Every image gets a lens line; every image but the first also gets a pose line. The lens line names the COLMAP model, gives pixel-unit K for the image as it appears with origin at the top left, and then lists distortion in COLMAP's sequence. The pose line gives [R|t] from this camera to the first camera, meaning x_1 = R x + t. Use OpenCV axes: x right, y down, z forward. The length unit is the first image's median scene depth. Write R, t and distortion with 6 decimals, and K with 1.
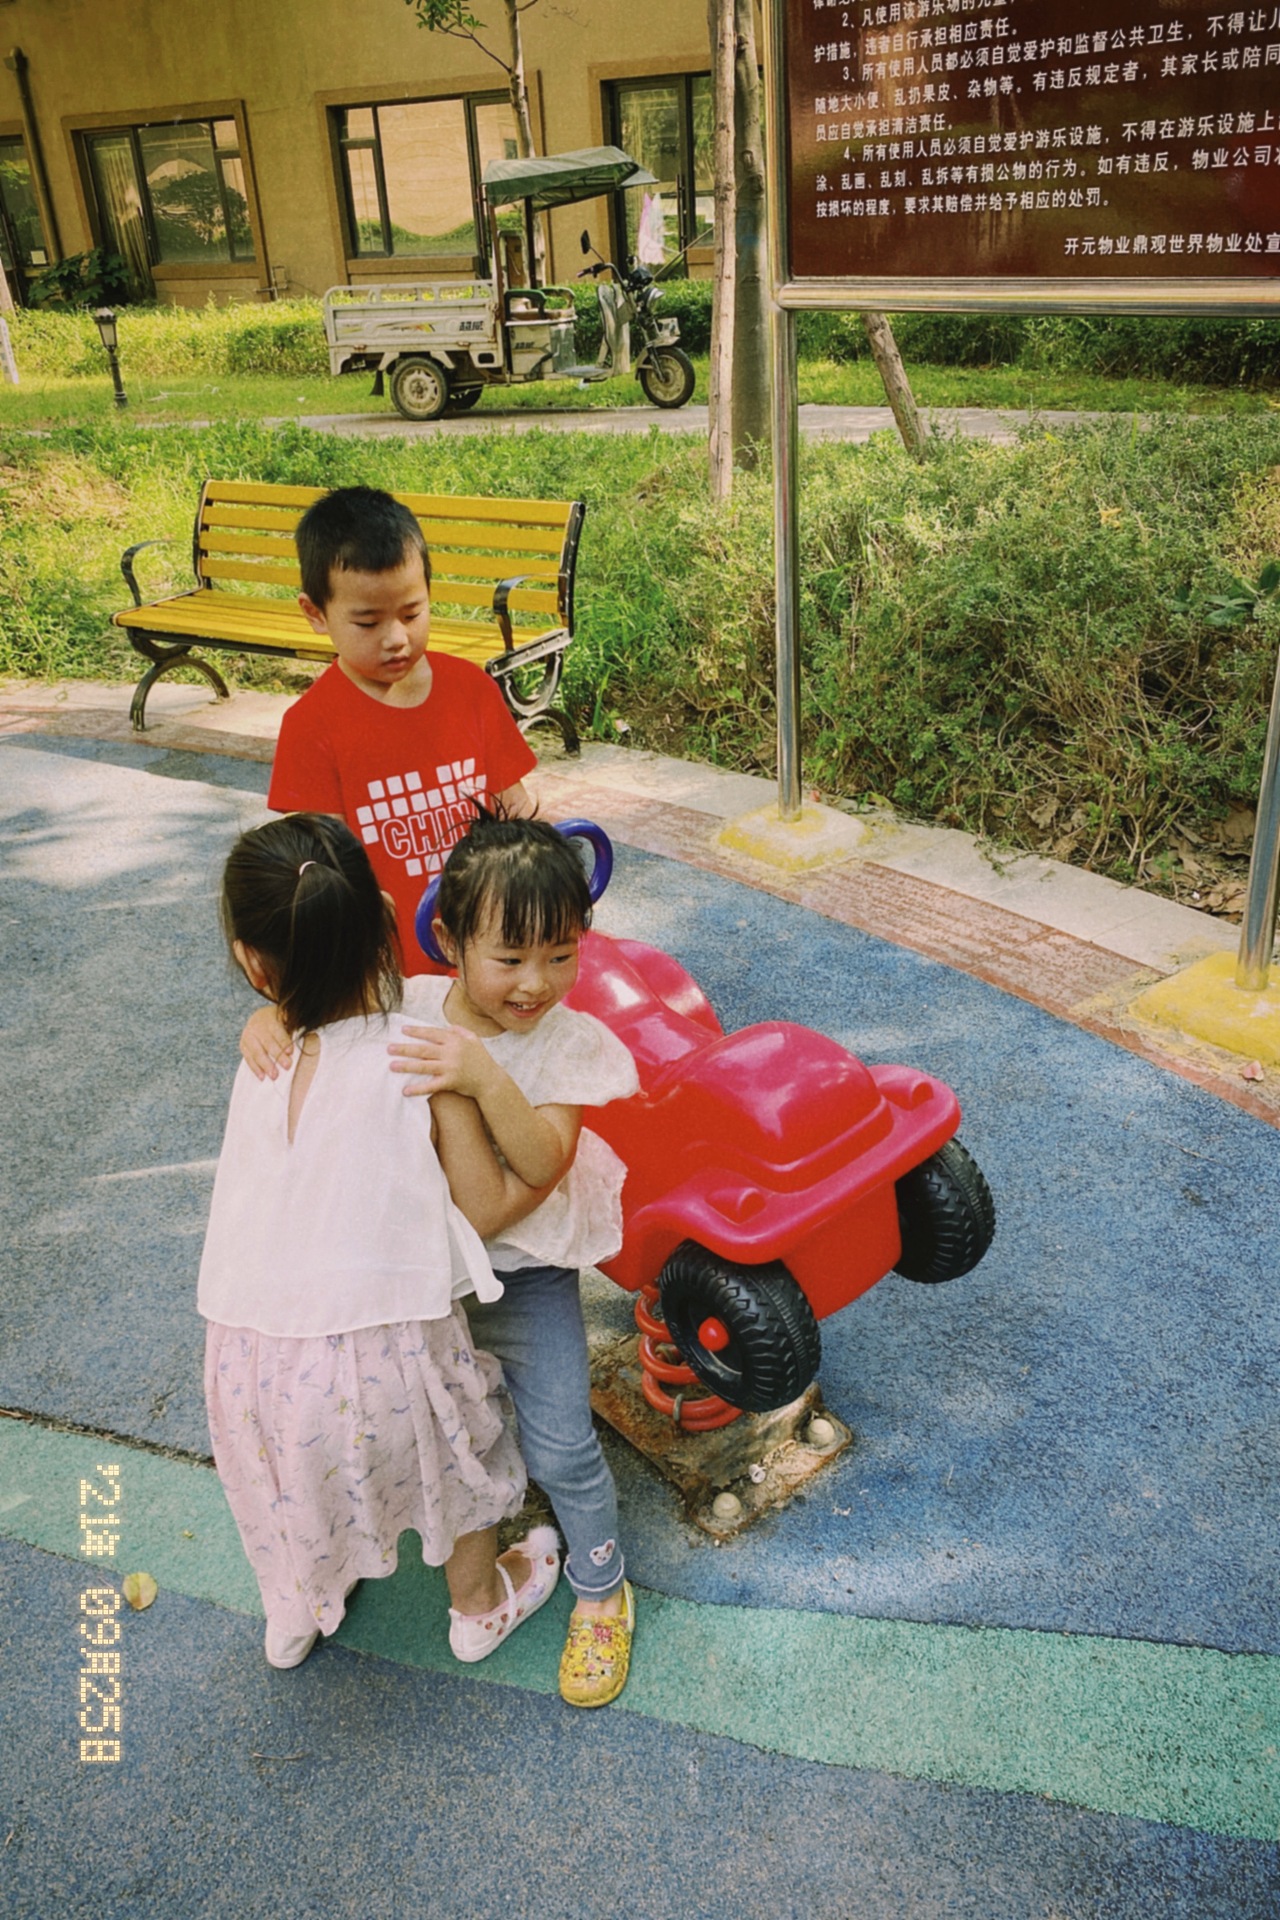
lens RADIAL K [[1520.5, 0, 640.0], [0, 1520.5, 960.0], [0, 0, 1]] dist [-0.010815, -0.001875]
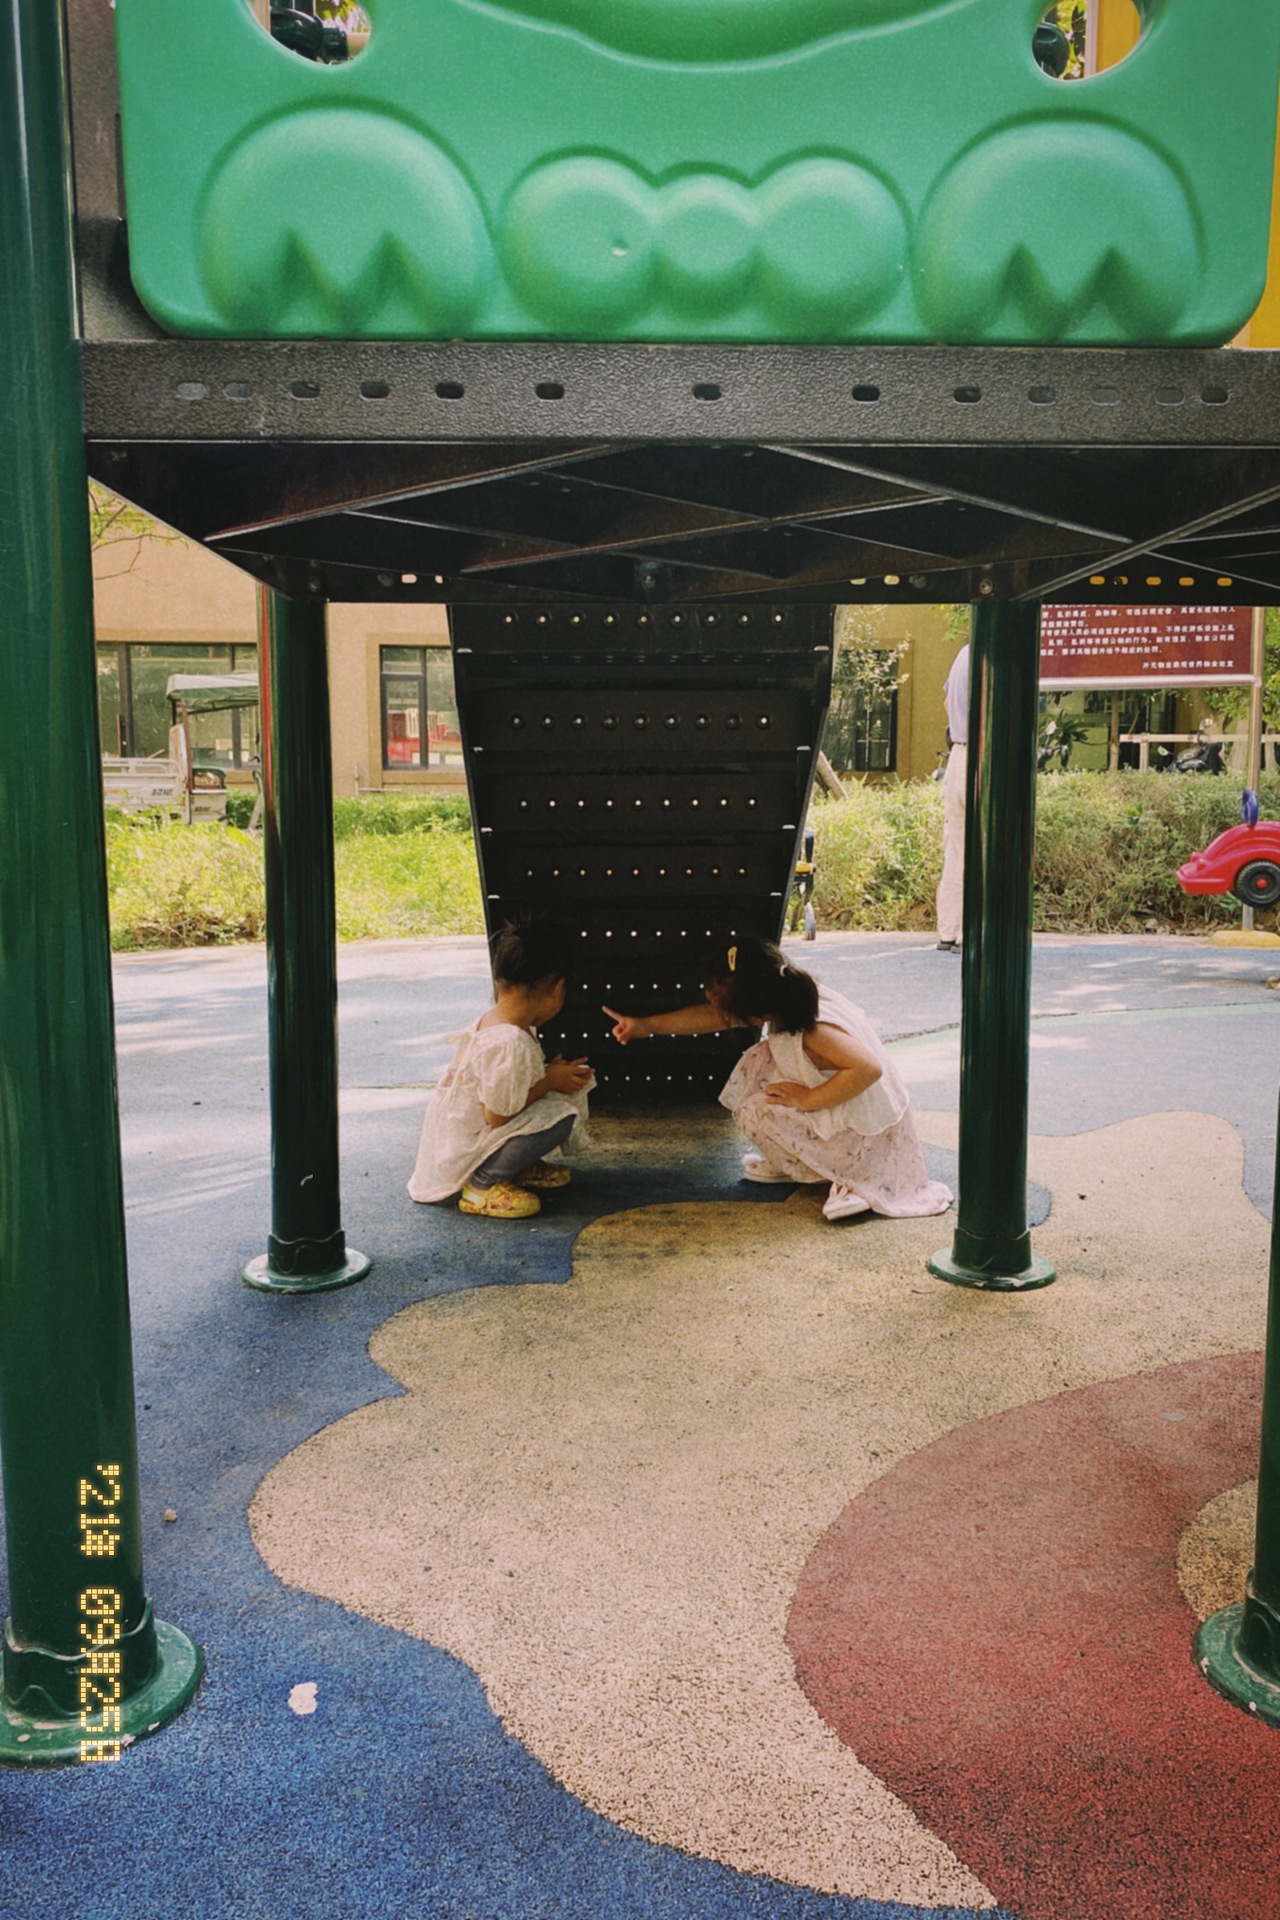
lens RADIAL K [[1520.5, 0, 640.0], [0, 1520.5, 960.0], [0, 0, 1]] dist [-0.010815, -0.001875]
pose [[0.818006, -0.014546, 0.575026, -2.082023], [0.219657, 0.931818, -0.288904, 0.634482], [-0.531617, 0.362633, 0.765428, -0.446811]]
